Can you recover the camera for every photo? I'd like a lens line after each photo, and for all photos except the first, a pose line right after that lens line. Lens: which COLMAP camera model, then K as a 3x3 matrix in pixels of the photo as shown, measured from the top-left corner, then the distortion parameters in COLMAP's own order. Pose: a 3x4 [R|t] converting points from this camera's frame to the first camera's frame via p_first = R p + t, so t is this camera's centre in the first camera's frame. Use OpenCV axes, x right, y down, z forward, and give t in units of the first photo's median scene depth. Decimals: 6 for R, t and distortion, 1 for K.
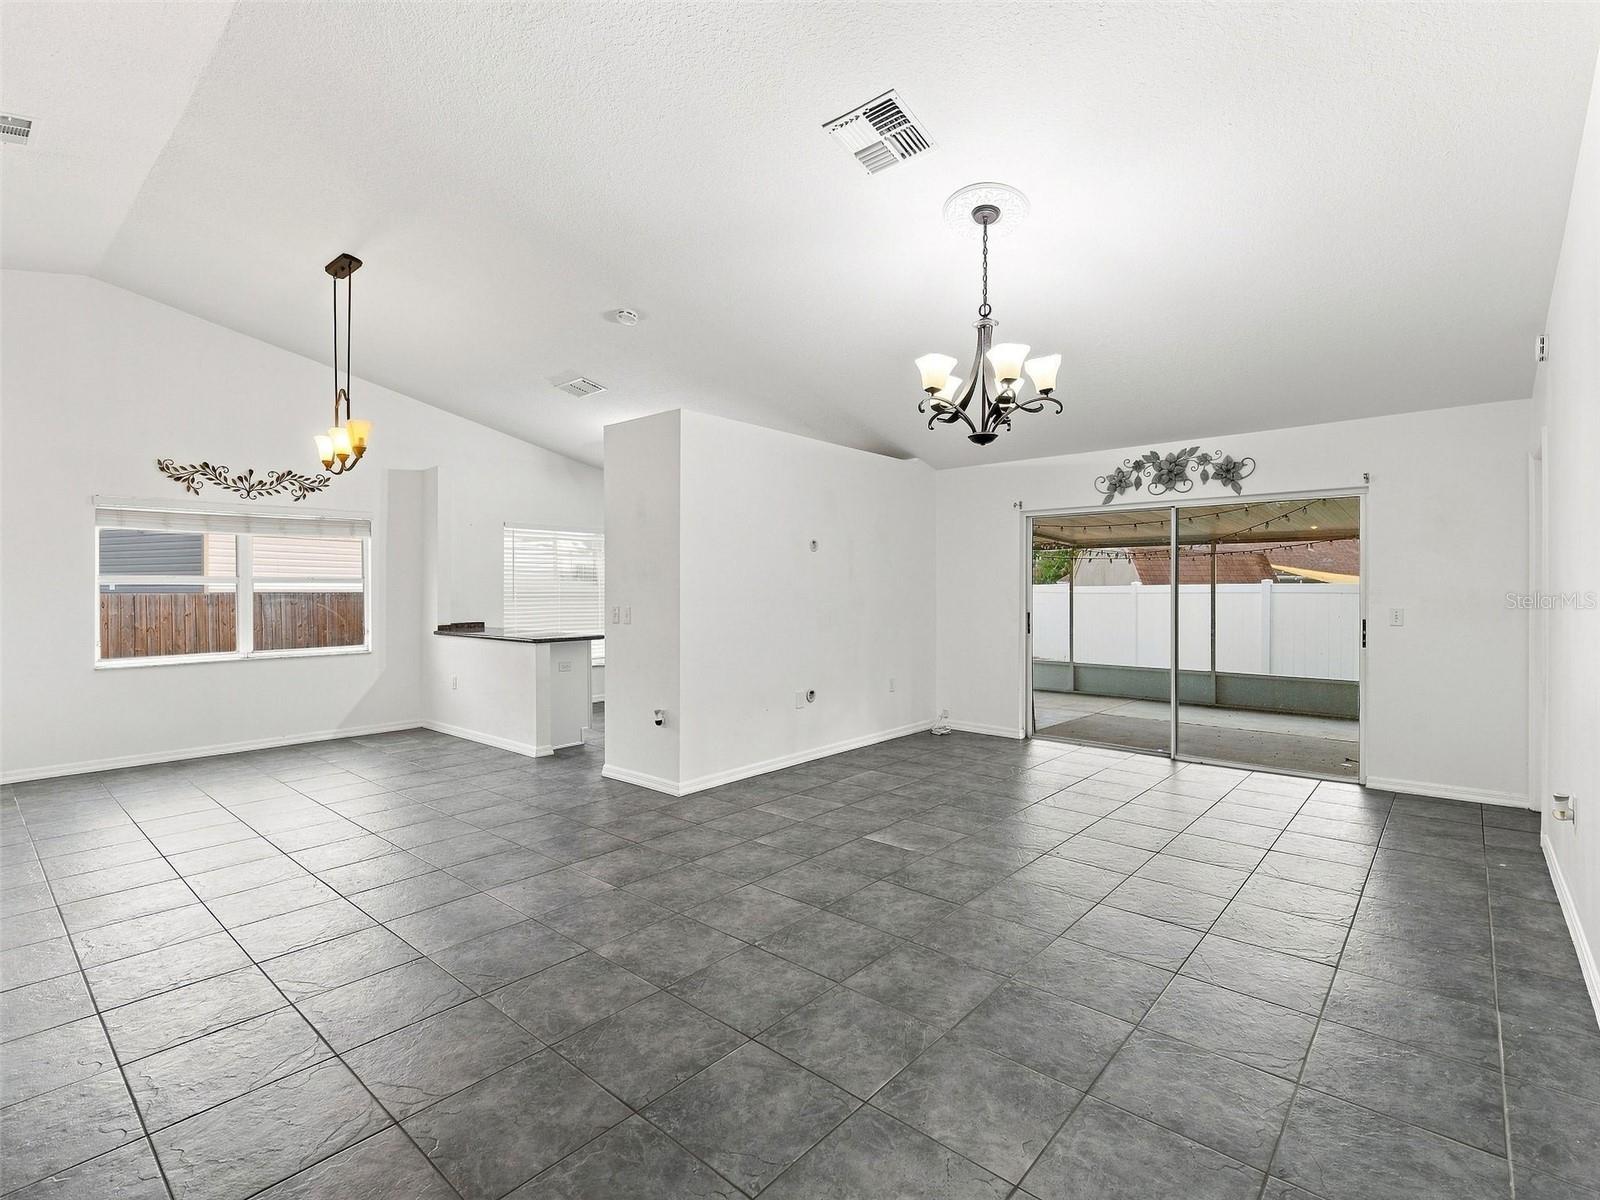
lens RADIAL K [[764.3, 0, 800.0], [0, 764.3, 600.0], [0, 0, 1]] dist [0.026101, -0.017632]
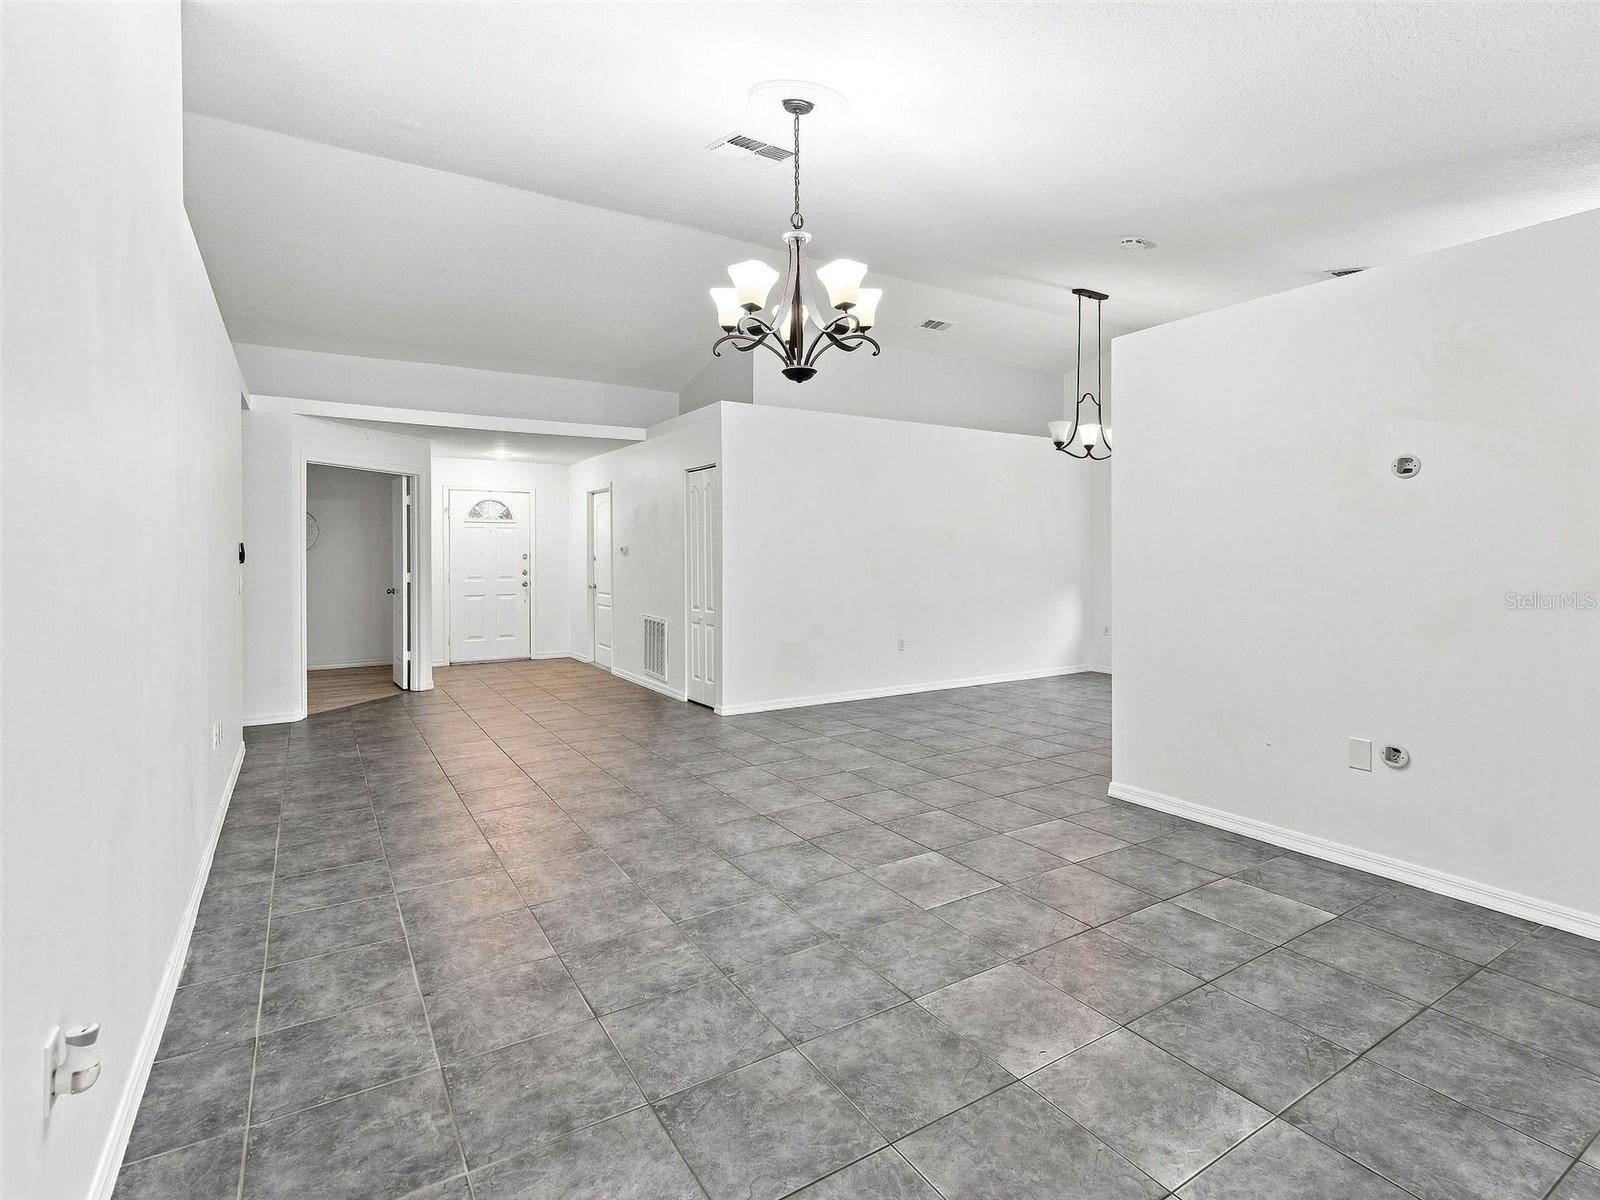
lens RADIAL K [[780.7, 0, 783.5], [0, 780.7, 584.6], [0, 0, 1]] dist [0.021499, -0.015066]
pose [[-0.308694, 0.040071, -0.950317, 0.759806], [-0.010691, 0.998903, 0.045592, -0.014333], [0.951101, 0.024234, -0.307927, 0.898616]]
